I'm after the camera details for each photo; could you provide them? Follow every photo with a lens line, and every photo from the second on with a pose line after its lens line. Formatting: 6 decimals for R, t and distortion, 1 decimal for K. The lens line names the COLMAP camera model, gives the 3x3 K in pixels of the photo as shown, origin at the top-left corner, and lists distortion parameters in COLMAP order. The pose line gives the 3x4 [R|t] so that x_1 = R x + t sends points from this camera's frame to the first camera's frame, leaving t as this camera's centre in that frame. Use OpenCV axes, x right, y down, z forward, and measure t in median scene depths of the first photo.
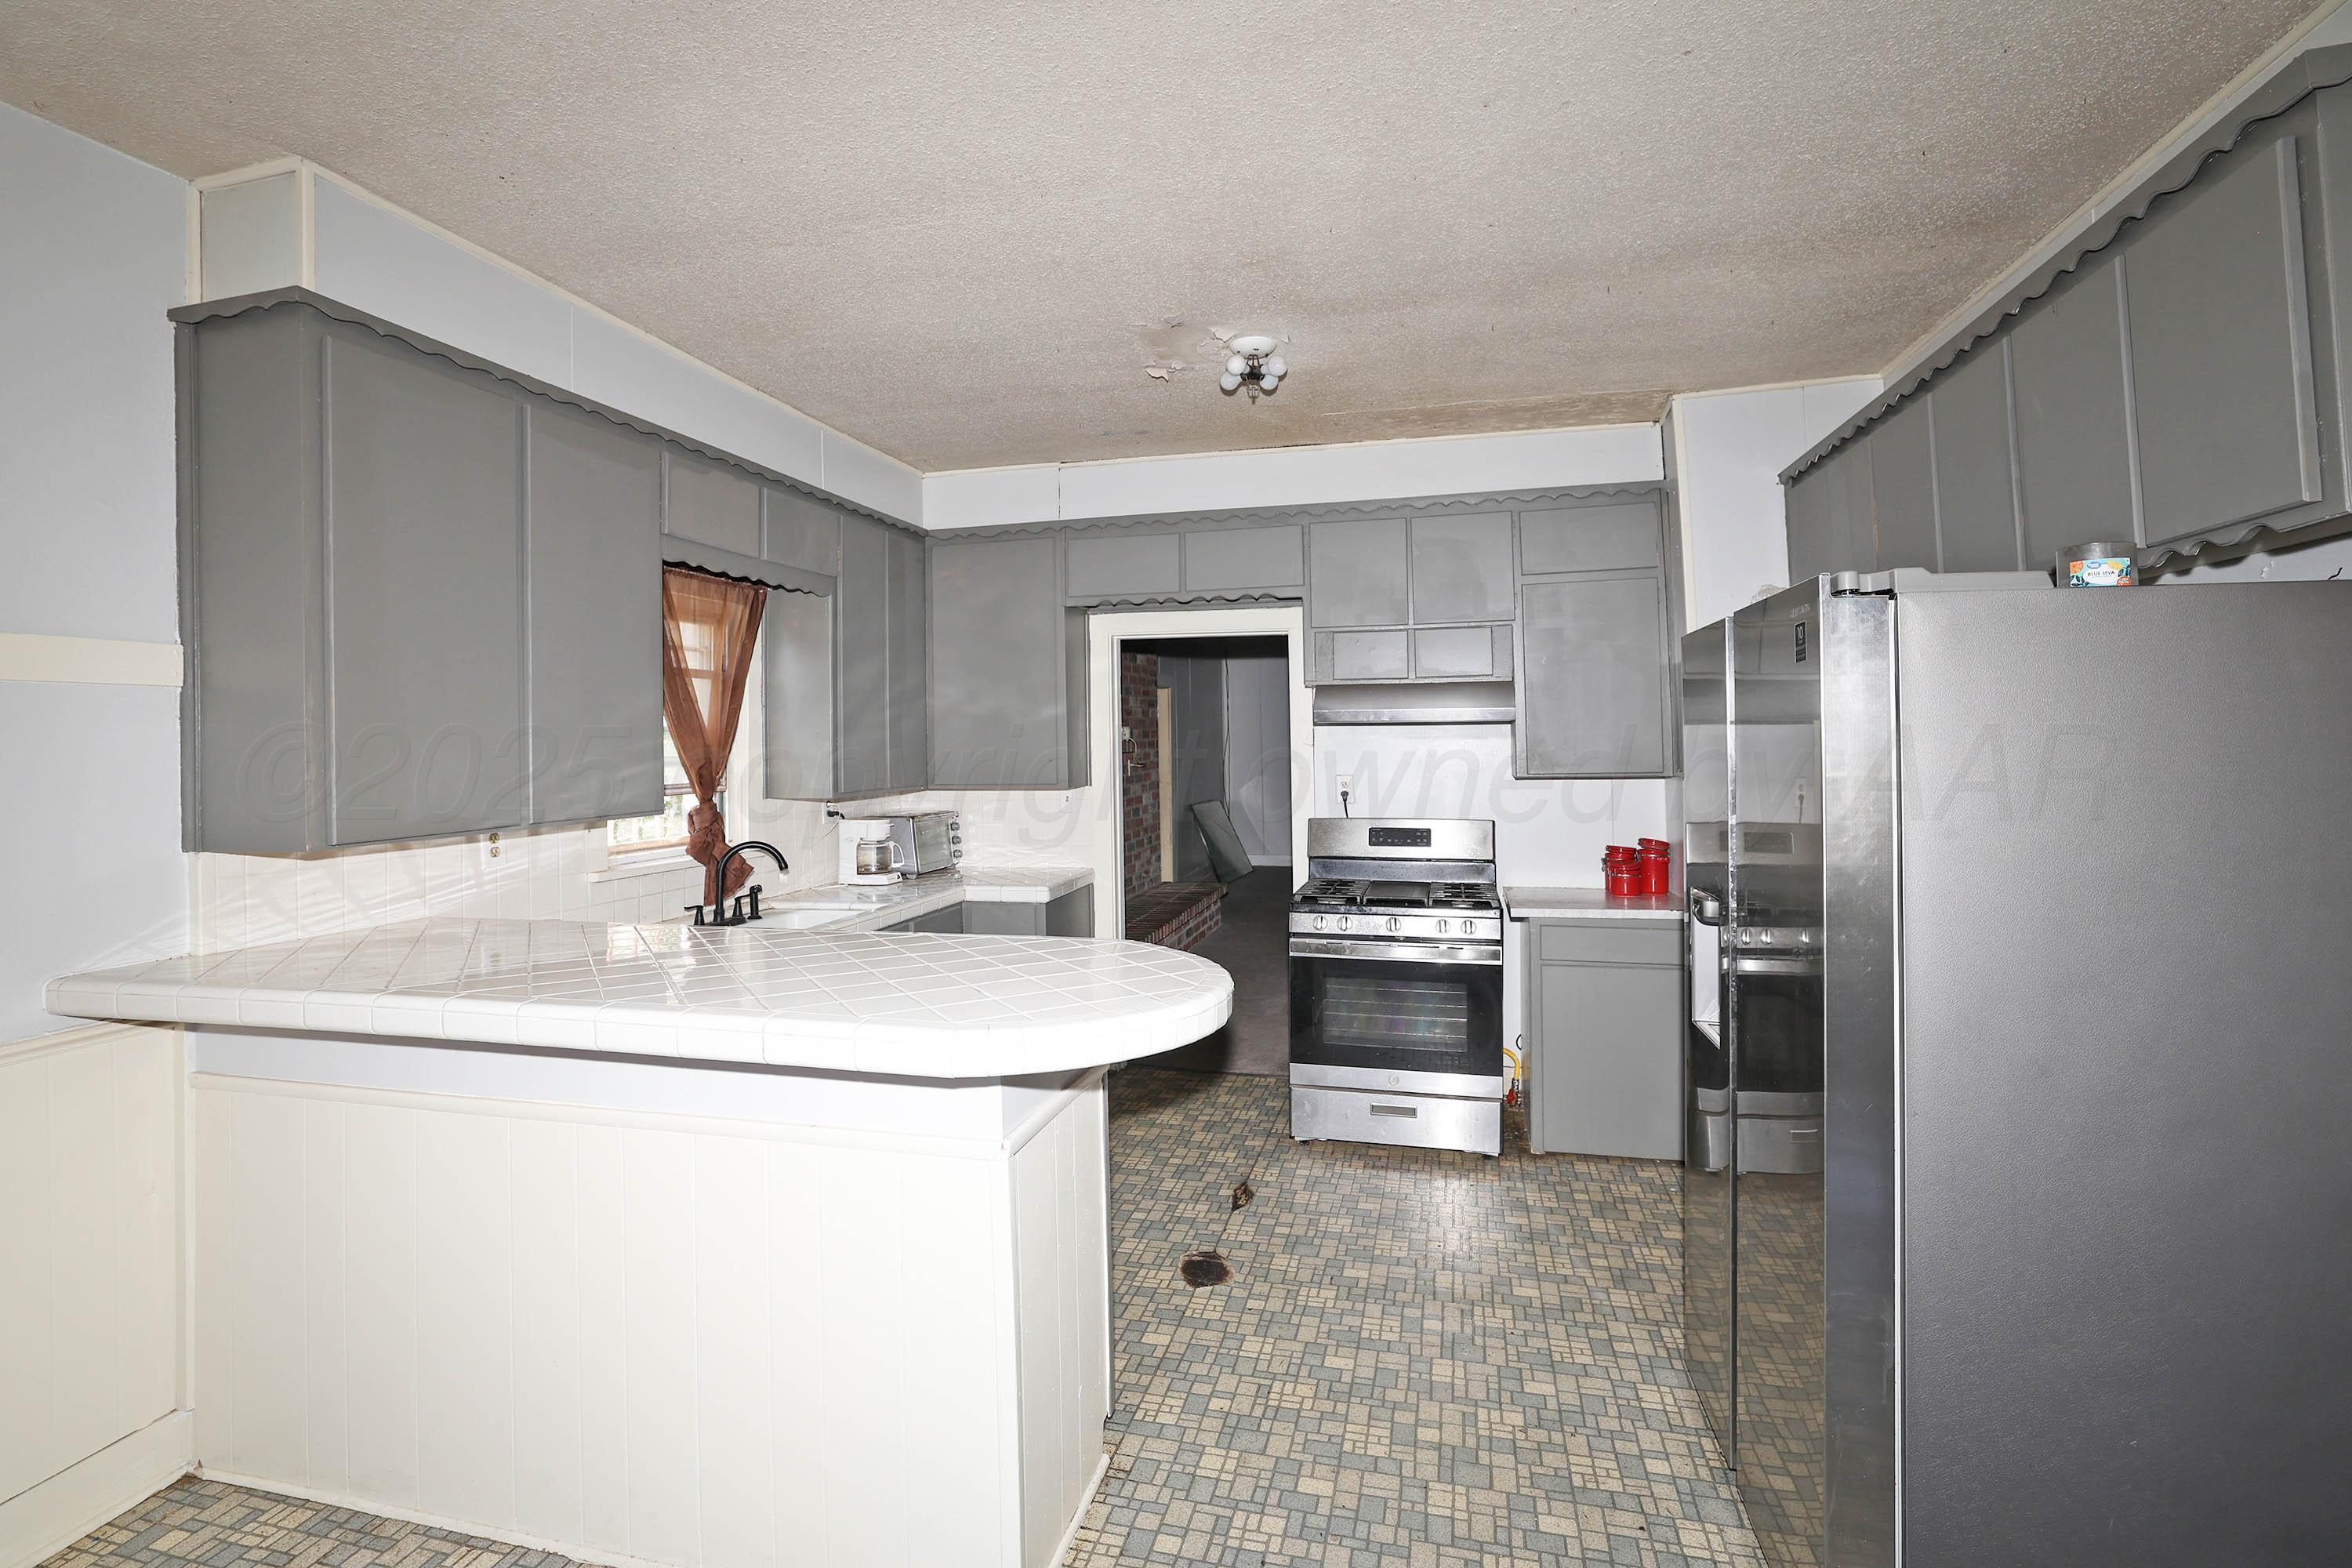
lens RADIAL K [[1030.4, 0, 1181.9], [0, 1030.4, 762.4], [0, 0, 1]] dist [-0.013848, 0.002003]
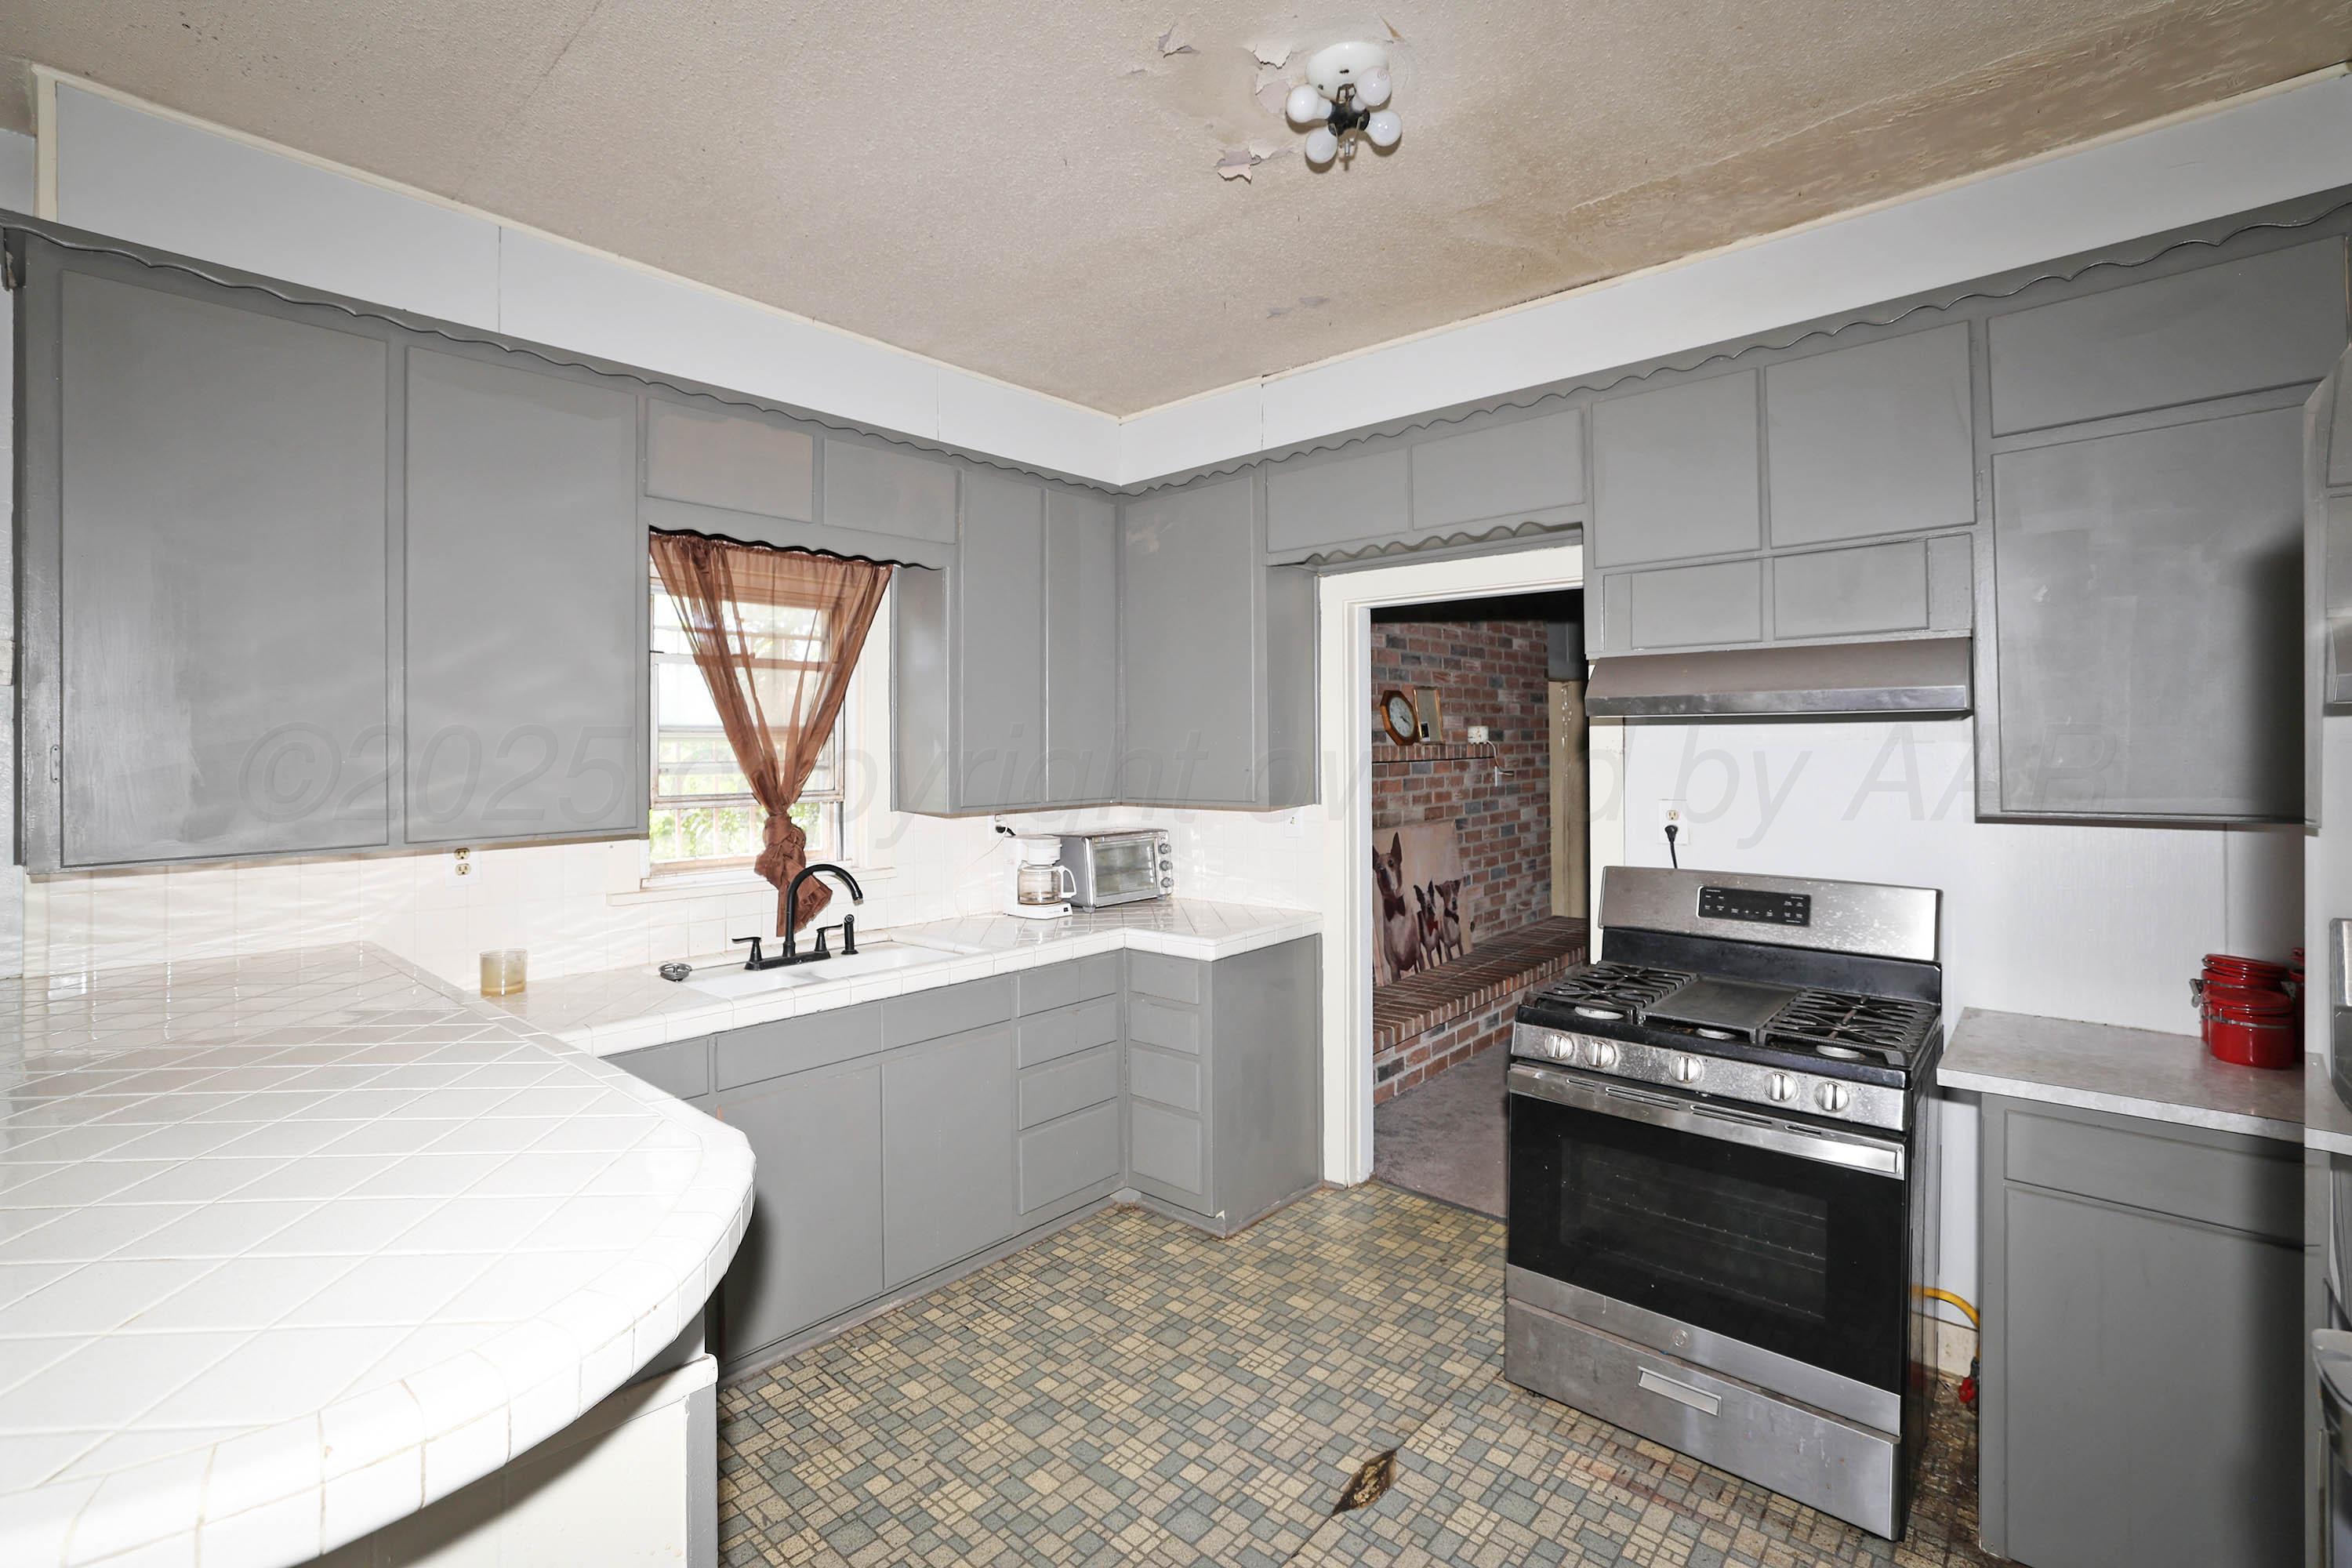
lens RADIAL K [[1030.4, 0, 1171.2], [0, 1030.4, 770.3], [0, 0, 1]] dist [-0.013848, 0.002003]
pose [[0.893082, 0.013678, -0.449685, 0.191464], [-0.011217, 0.999904, 0.008135, -0.008830], [0.449753, -0.002221, 0.893150, 0.340942]]
